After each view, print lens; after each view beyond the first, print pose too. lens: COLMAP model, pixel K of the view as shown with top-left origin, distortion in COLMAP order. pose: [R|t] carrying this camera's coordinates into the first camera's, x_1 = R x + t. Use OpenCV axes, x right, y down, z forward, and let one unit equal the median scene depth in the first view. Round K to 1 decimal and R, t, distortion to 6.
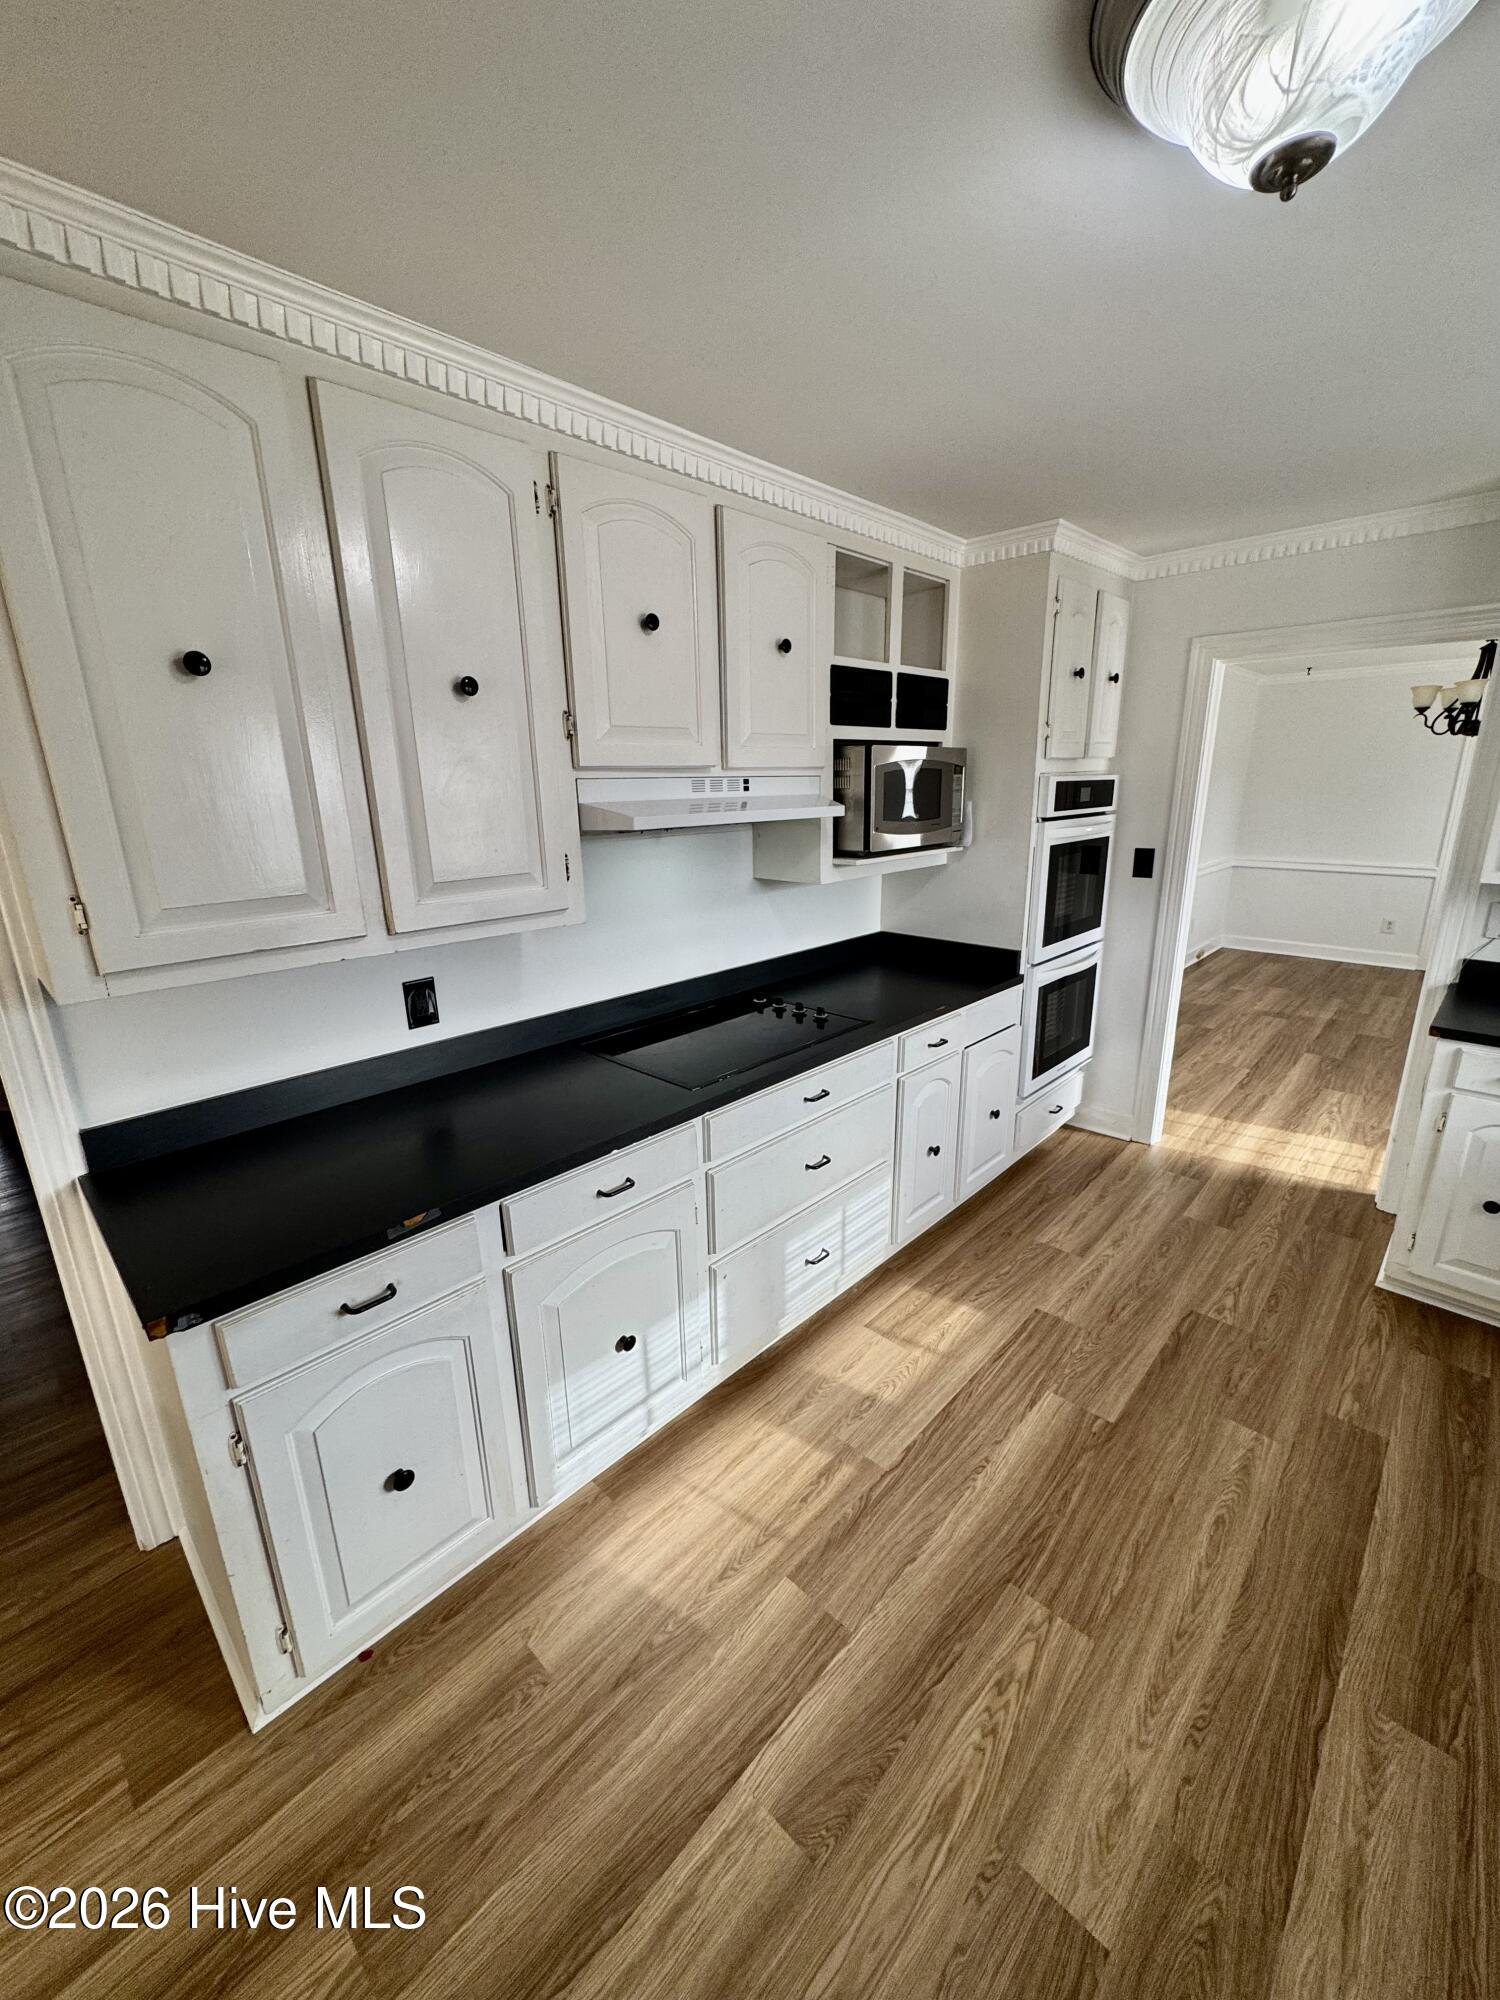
lens RADIAL K [[797.0, 0, 758.1], [0, 797.0, 1000.7], [0, 0, 1]] dist [-0.000888, 0.000428]
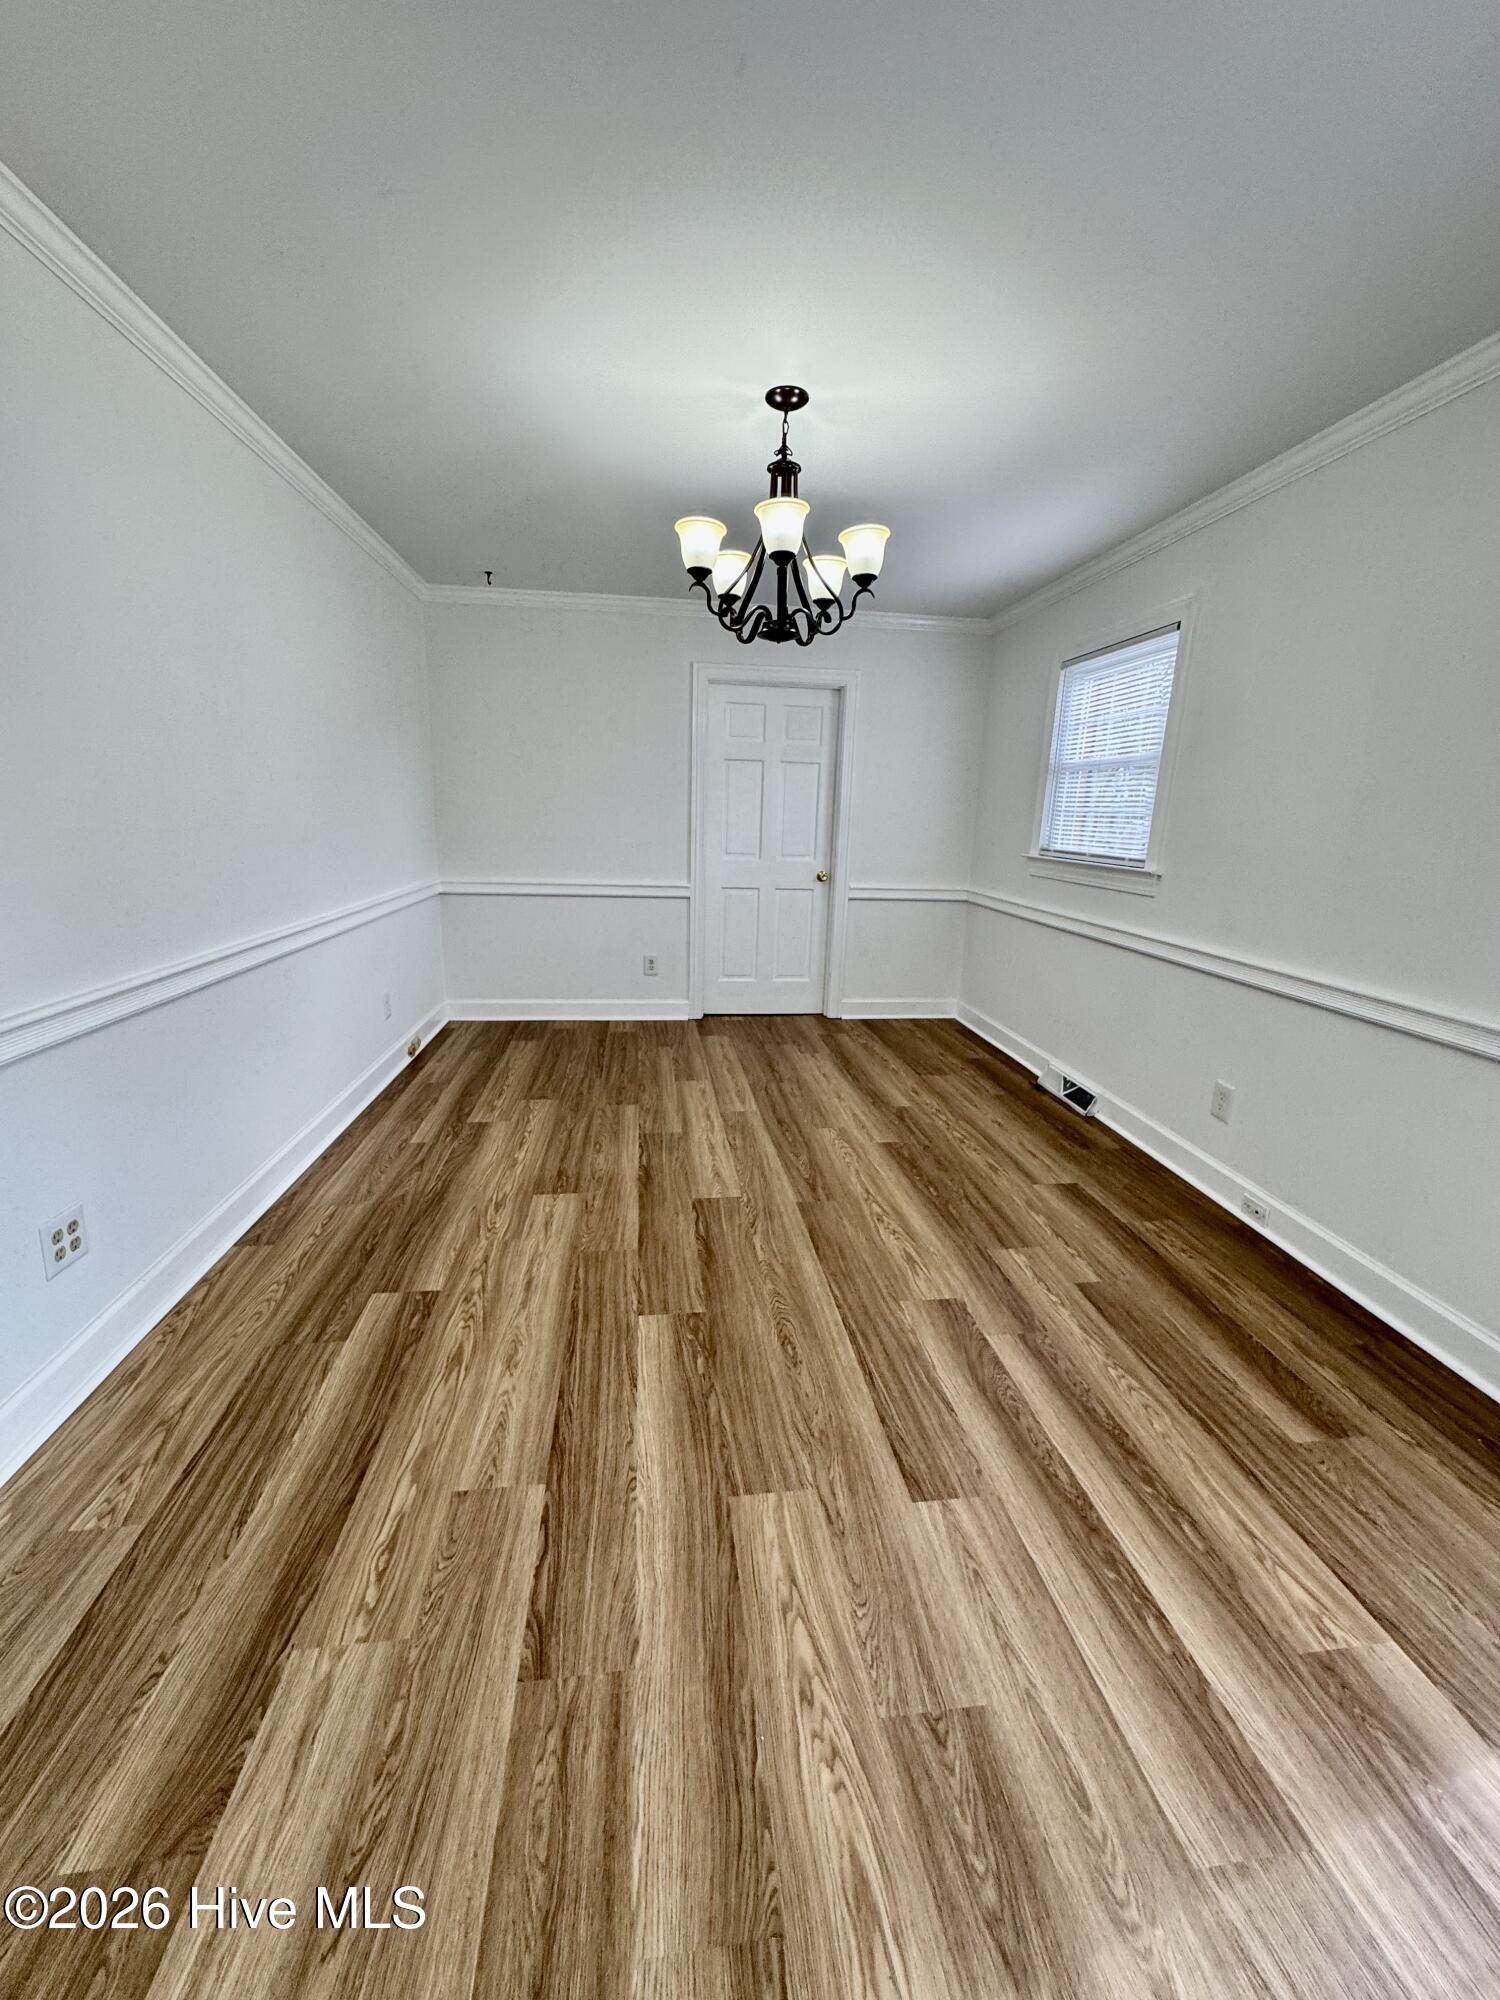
lens RADIAL K [[797.0, 0, 758.1], [0, 797.0, 1000.7], [0, 0, 1]] dist [-0.000888, 0.000428]
pose [[0.636036, -0.146655, 0.757595, 1.132155], [0.168669, 0.984456, 0.048965, -0.314689], [-0.753000, 0.096639, 0.650886, 1.740455]]
